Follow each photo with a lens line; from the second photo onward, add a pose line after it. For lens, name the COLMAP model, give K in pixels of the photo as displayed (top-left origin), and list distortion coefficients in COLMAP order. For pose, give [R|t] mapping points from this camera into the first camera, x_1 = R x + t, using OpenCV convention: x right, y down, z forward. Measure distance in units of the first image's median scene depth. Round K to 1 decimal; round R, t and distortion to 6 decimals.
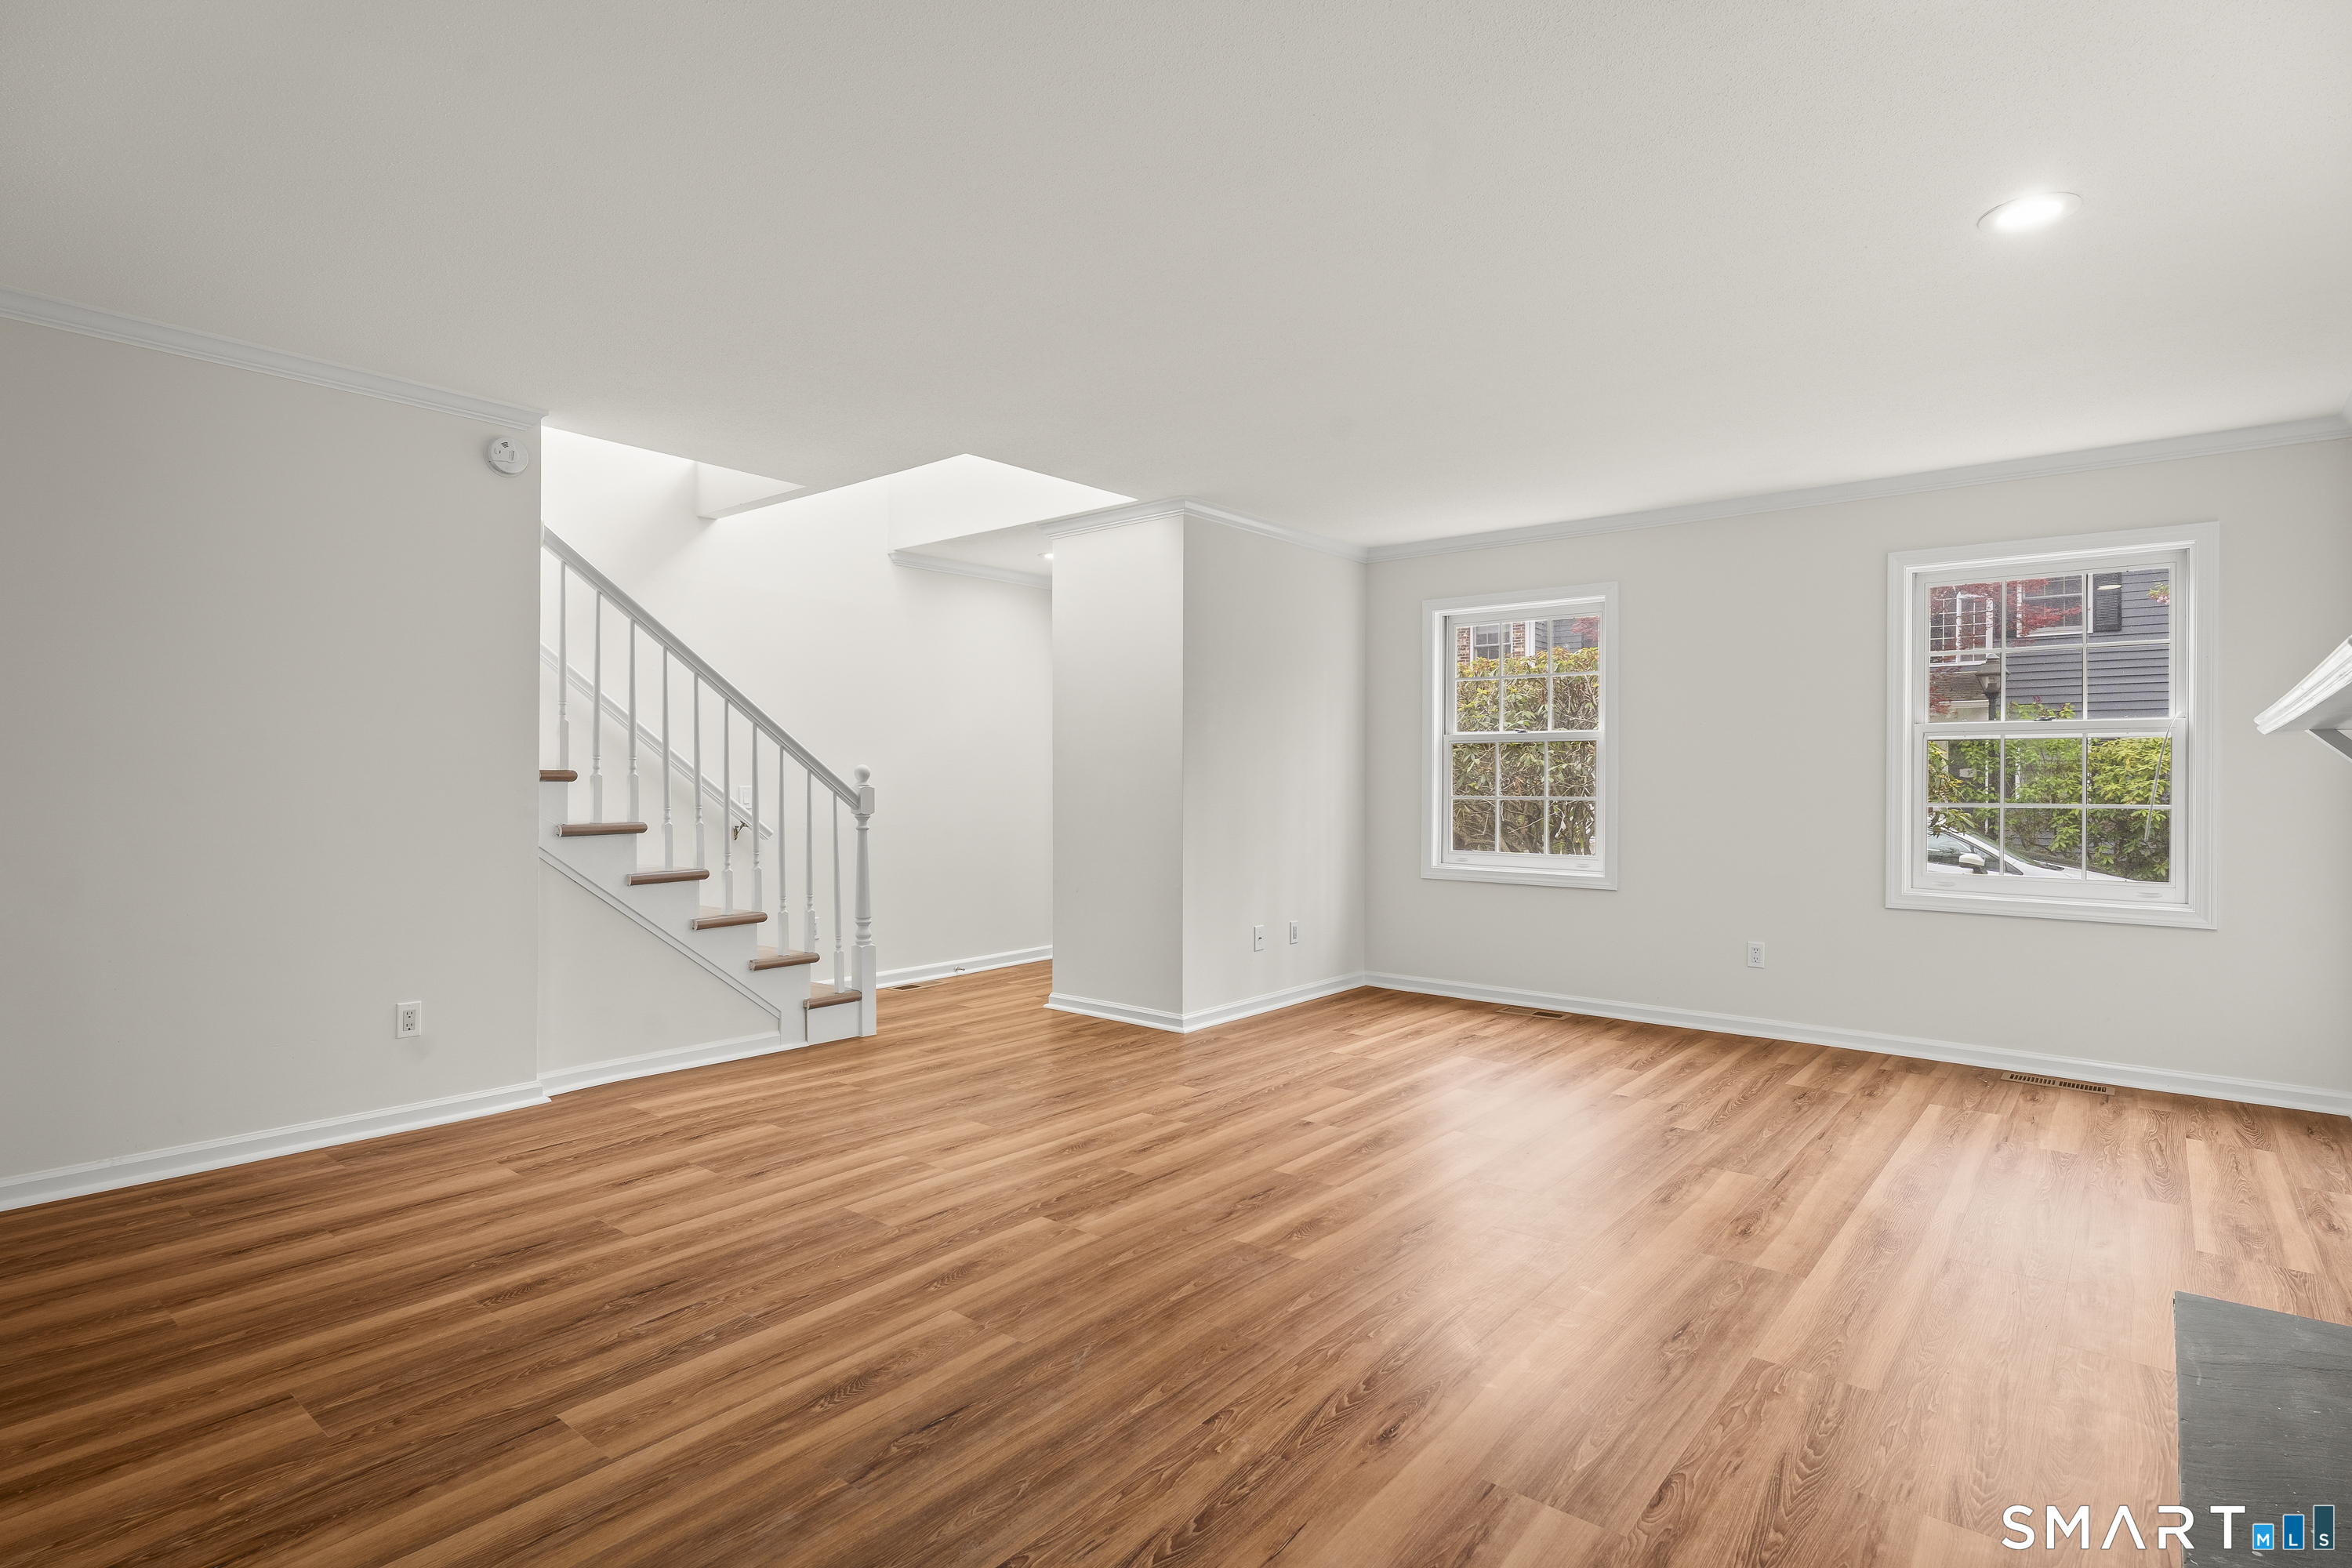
lens RADIAL K [[1174.8, 0, 1167.5], [0, 1174.8, 777.6], [0, 0, 1]] dist [0.000536, 0.000915]
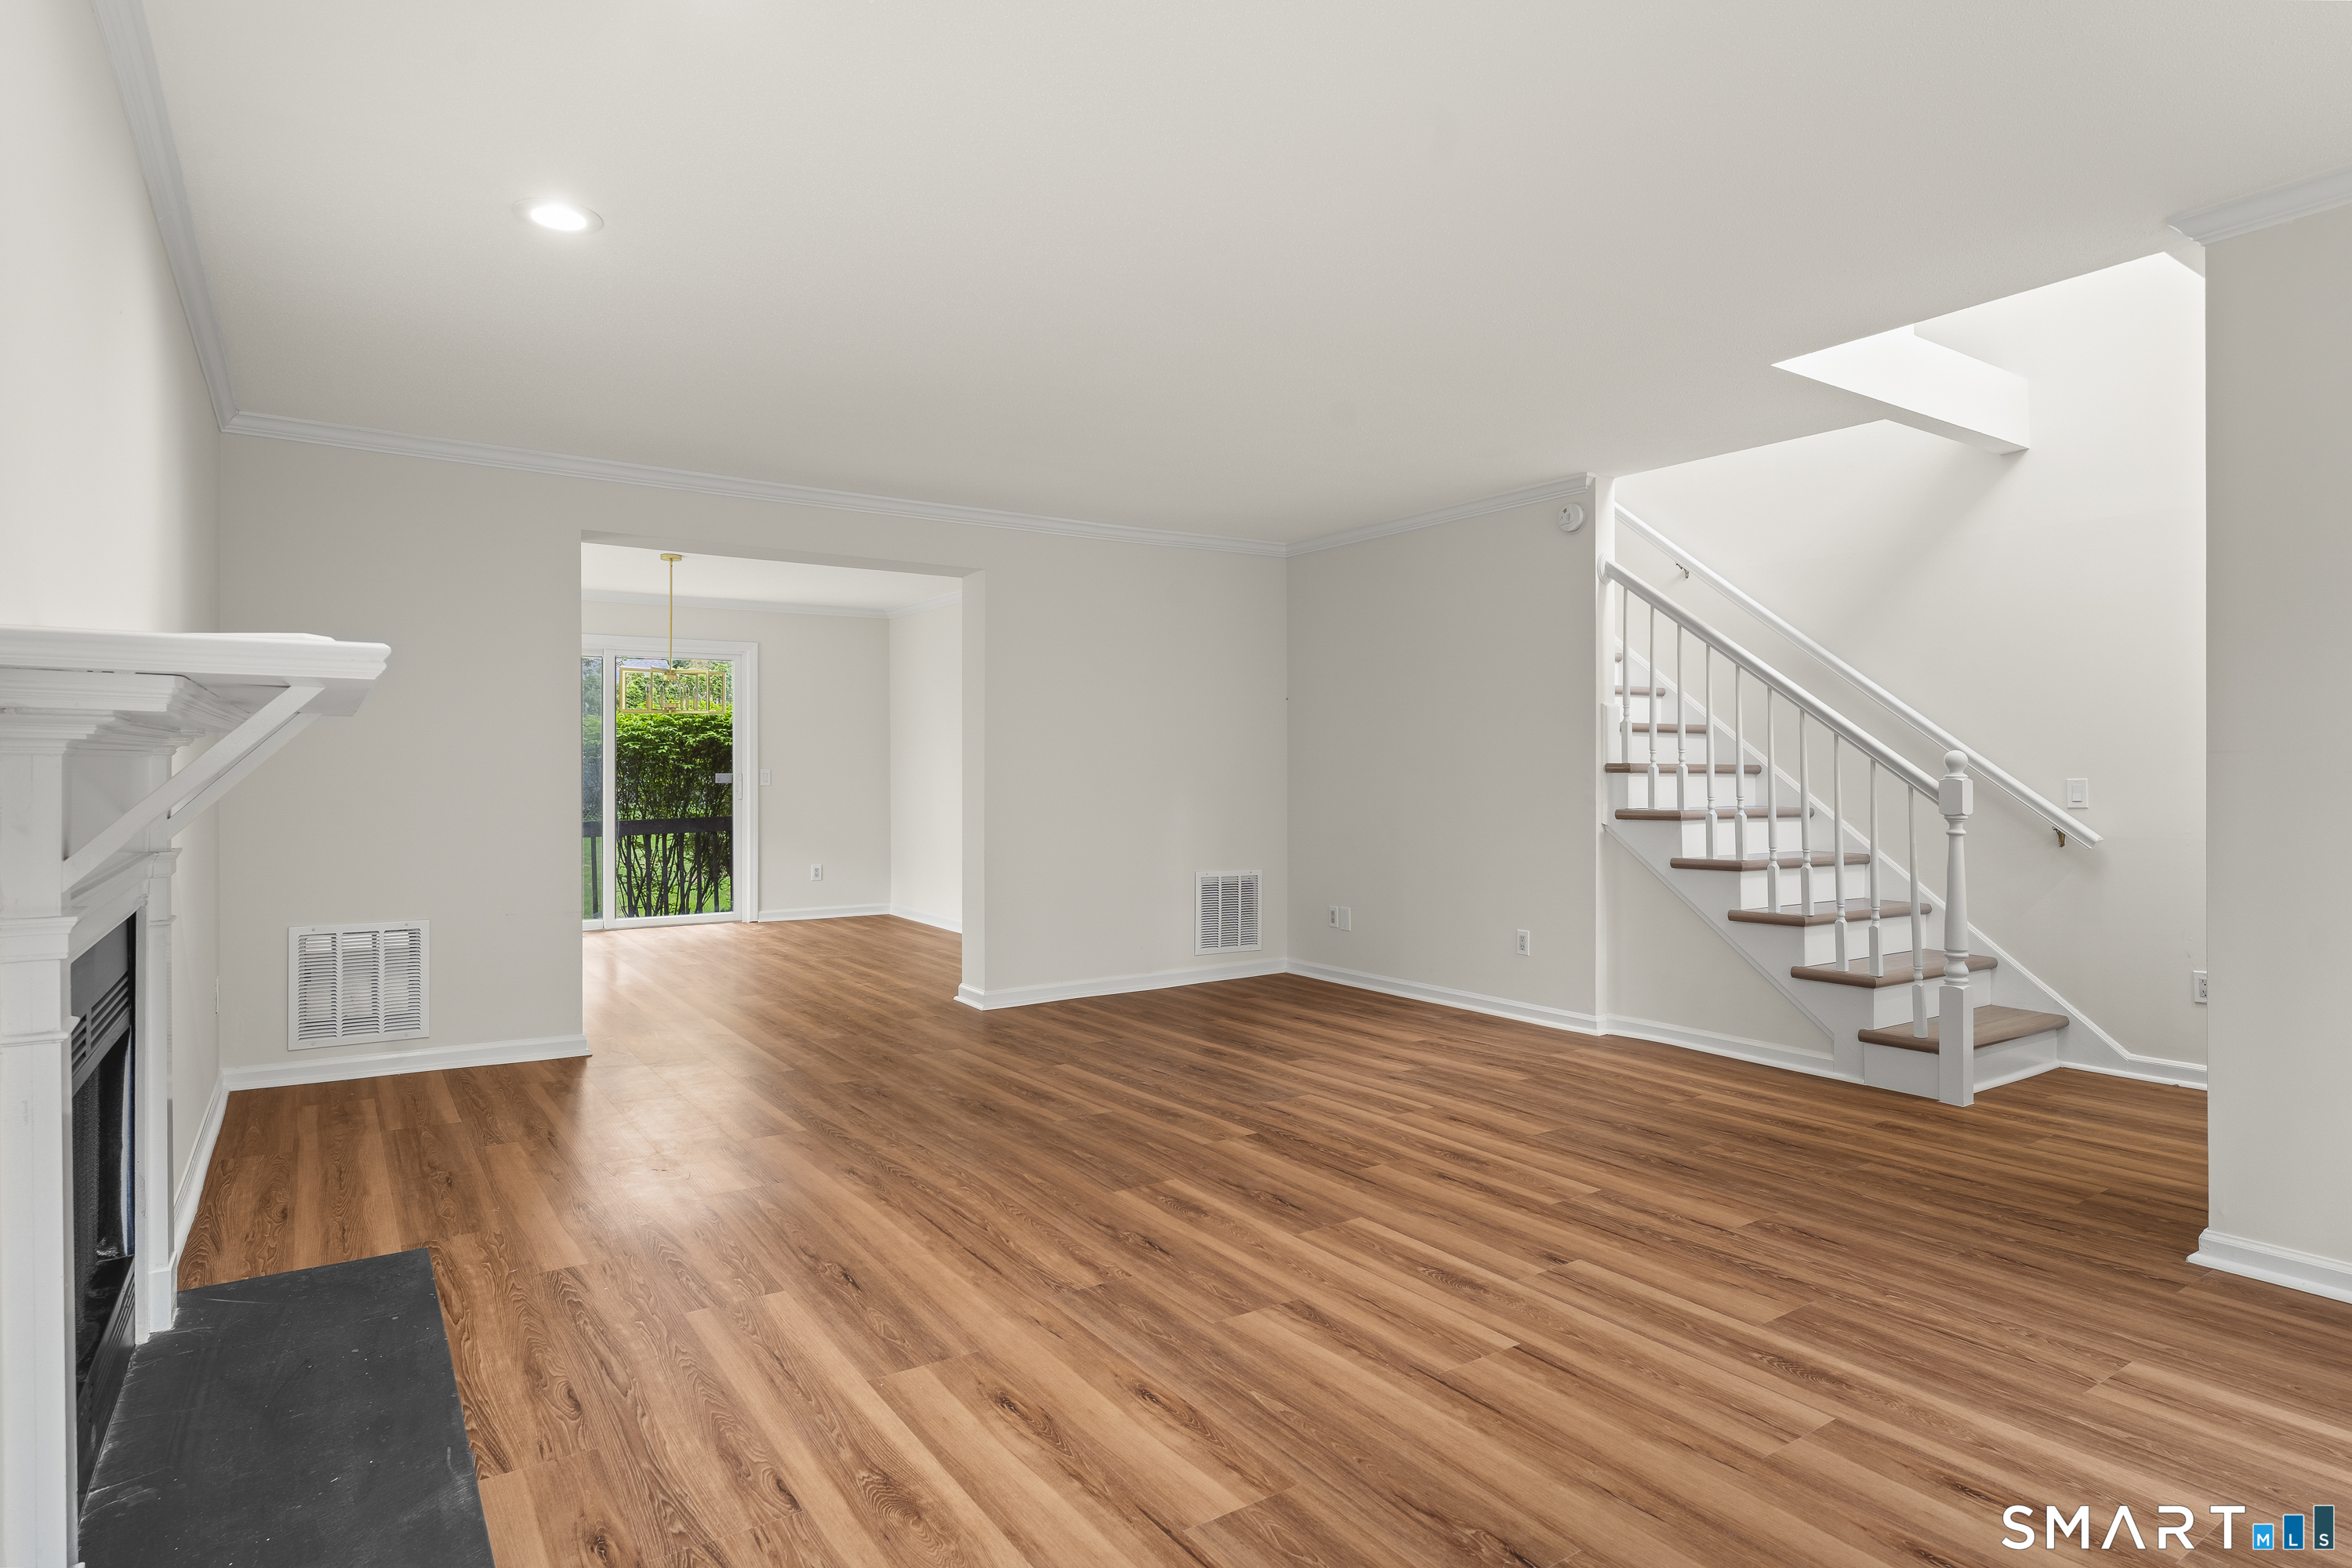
lens RADIAL K [[1269.3, 0, 1165.0], [0, 1269.3, 792.9], [0, 0, 1]] dist [-0.015368, 0.000700]
pose [[-0.280026, 0.011840, -0.959919, 1.028751], [0.003325, 0.999930, 0.011363, 0.009084], [0.959987, -0.000010, -0.280046, 1.126023]]
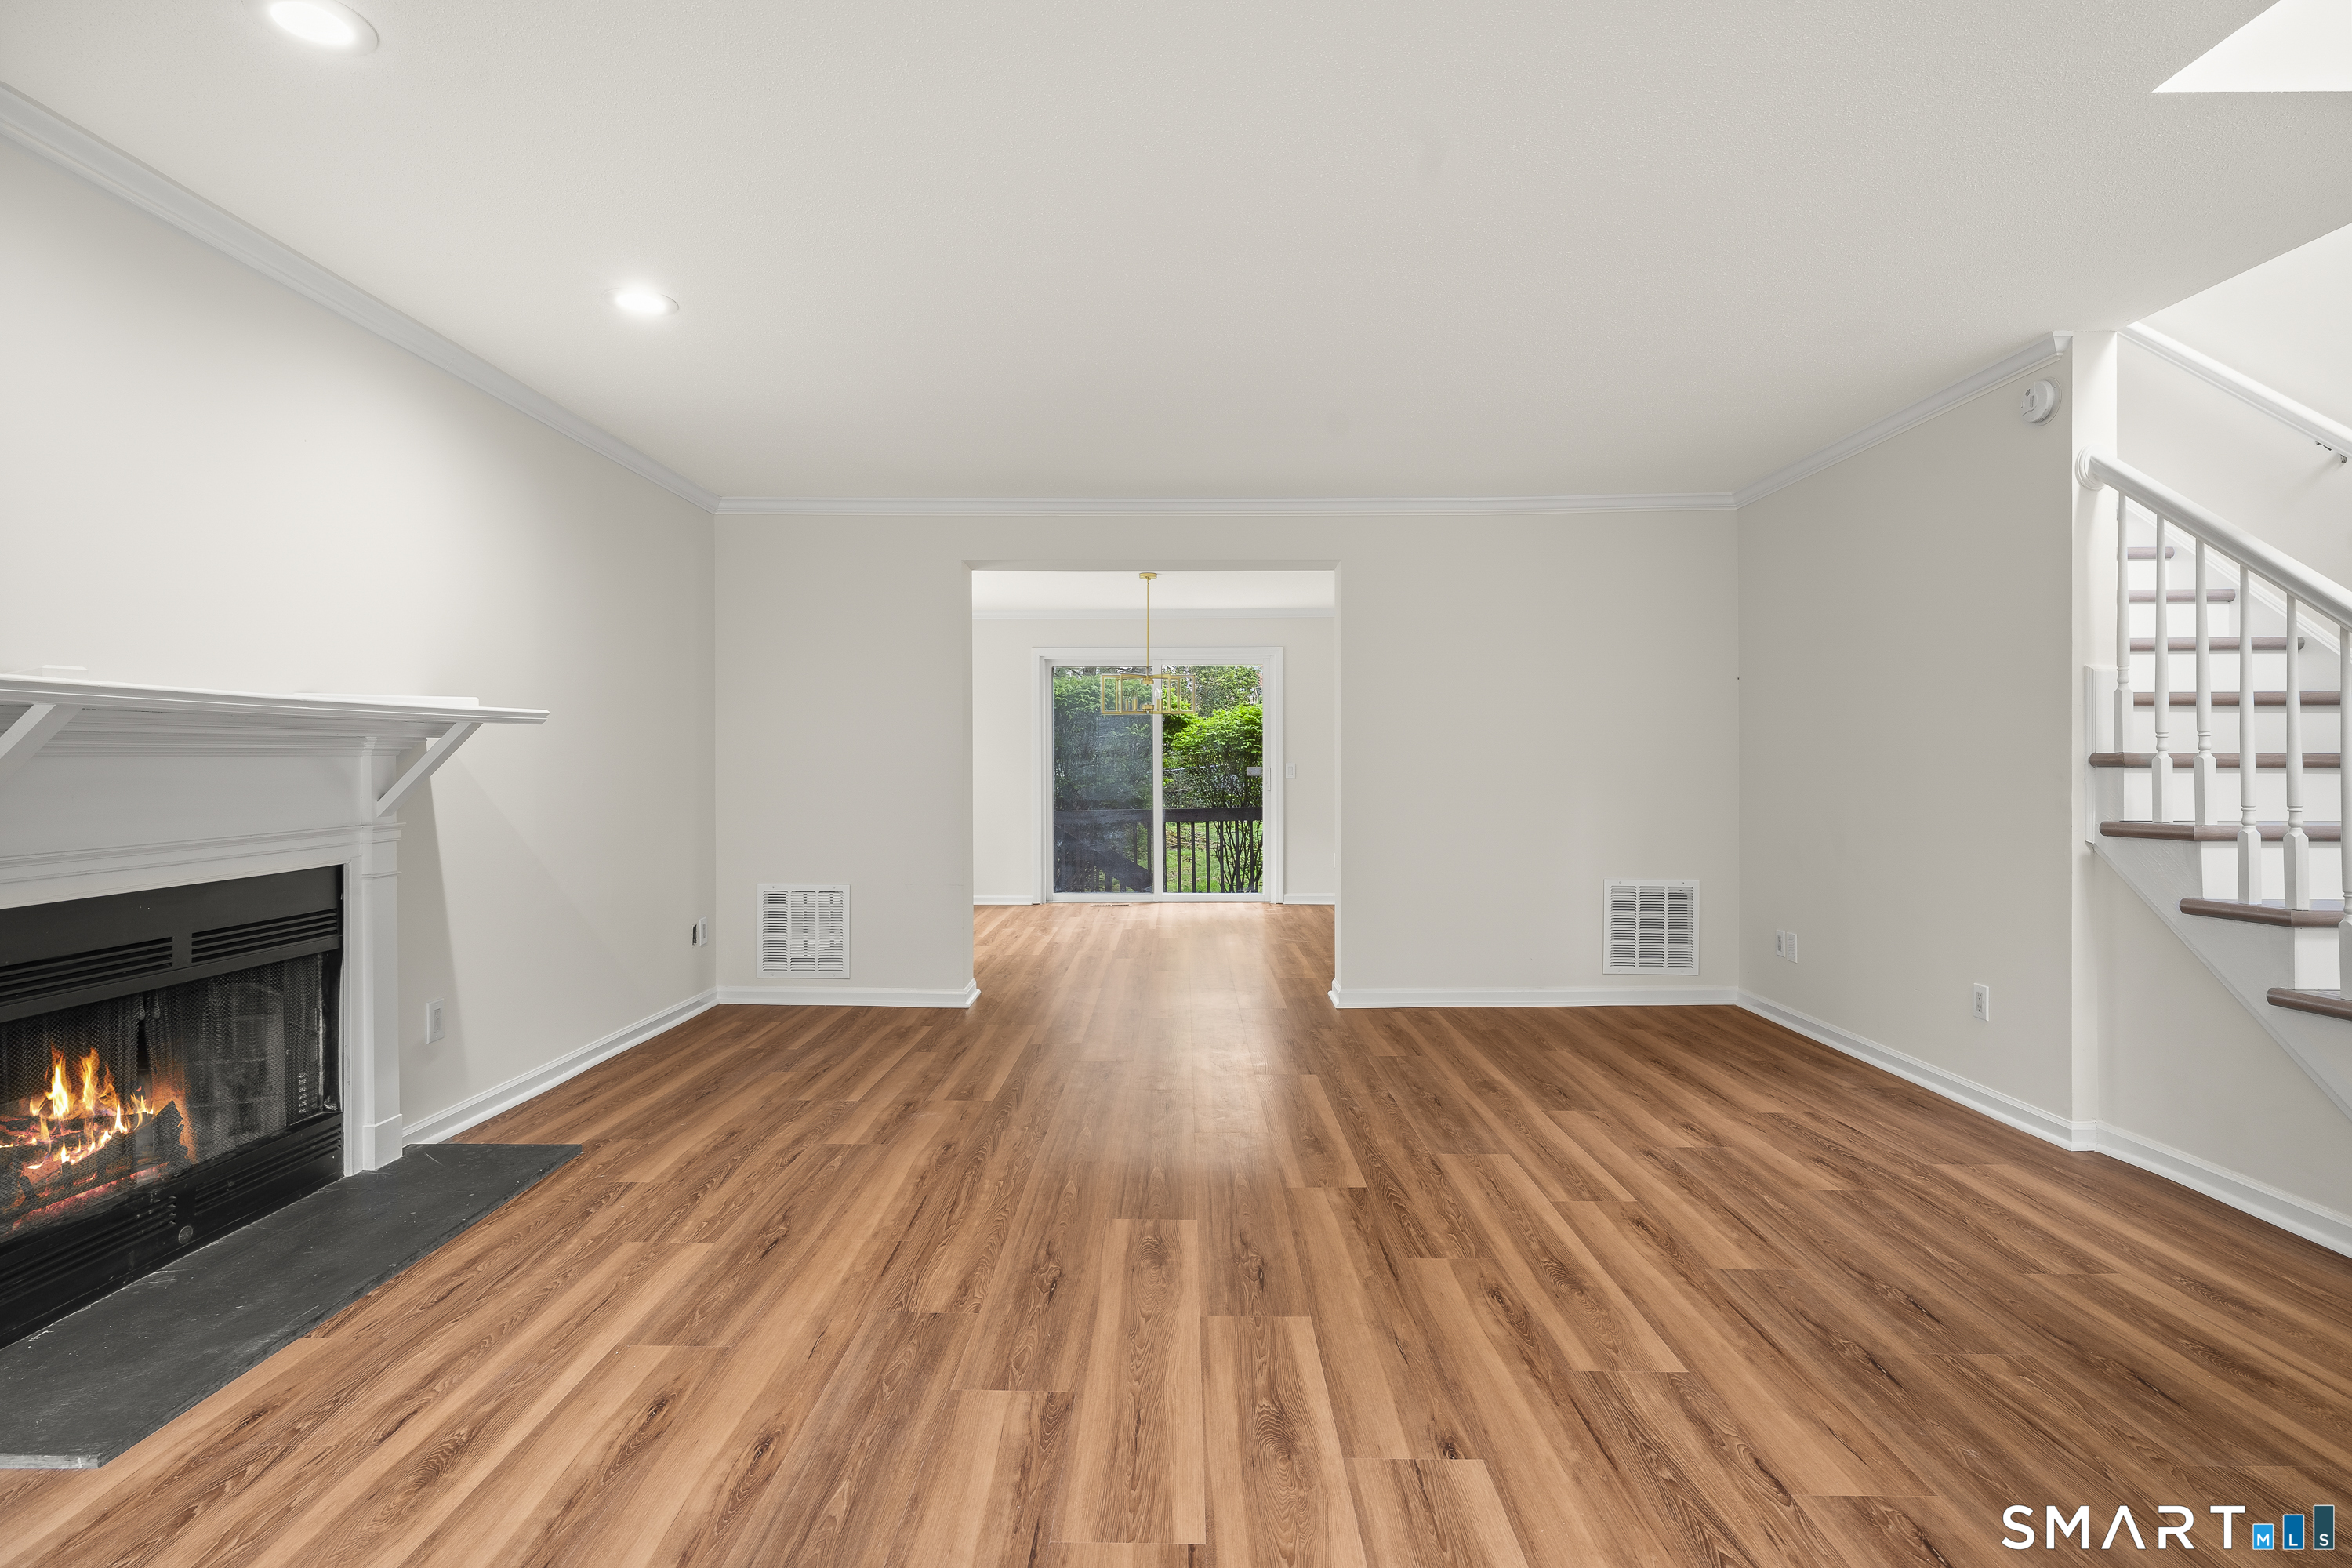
lens RADIAL K [[1174.8, 0, 1167.5], [0, 1174.8, 777.6], [0, 0, 1]] dist [0.000536, 0.000915]
pose [[-0.777957, 0.003766, -0.628307, 0.599380], [0.001193, 0.999989, 0.004517, 0.007318], [0.628317, 0.002764, -0.777953, 1.497478]]
